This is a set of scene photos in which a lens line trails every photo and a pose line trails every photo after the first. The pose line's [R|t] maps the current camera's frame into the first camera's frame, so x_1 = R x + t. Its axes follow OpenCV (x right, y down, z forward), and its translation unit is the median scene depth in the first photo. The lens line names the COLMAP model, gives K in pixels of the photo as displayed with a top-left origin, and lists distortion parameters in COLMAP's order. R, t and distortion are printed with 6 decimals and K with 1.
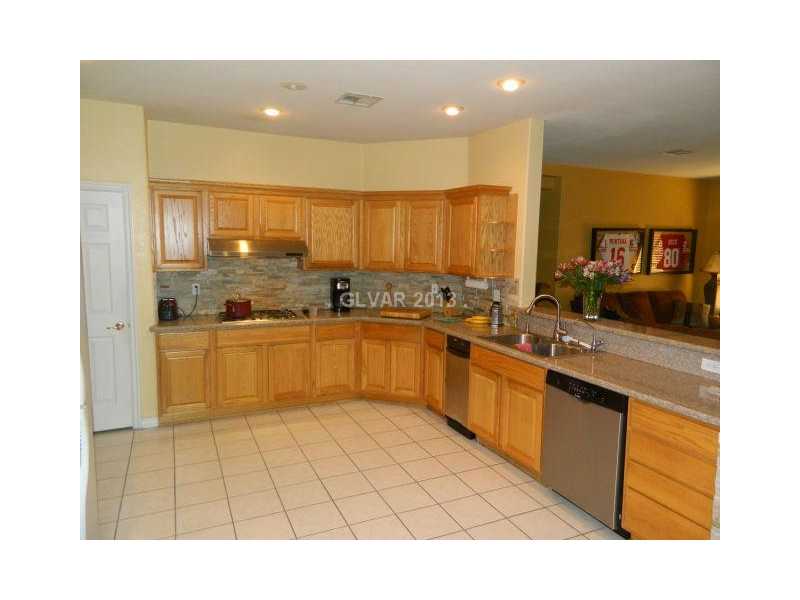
lens RADIAL K [[491.4, 0, 400.7], [0, 491.4, 299.3], [0, 0, 1]] dist [0.015362, 0.000977]
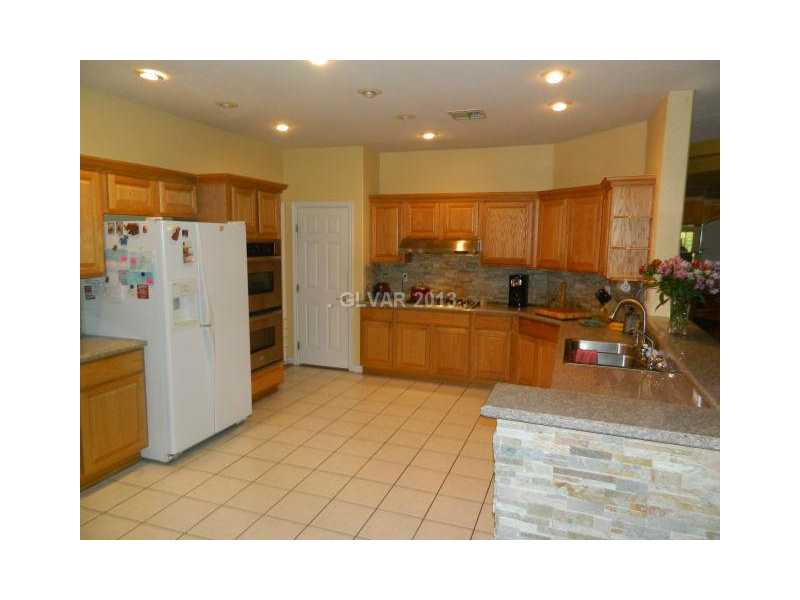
lens RADIAL K [[491.4, 0, 394.6], [0, 491.4, 298.5], [0, 0, 1]] dist [0.015362, 0.000977]
pose [[0.692285, 0.080427, -0.717128, 0.492928], [-0.084348, 0.995976, 0.030274, -0.002484], [0.716678, 0.039530, 0.696283, 0.075972]]
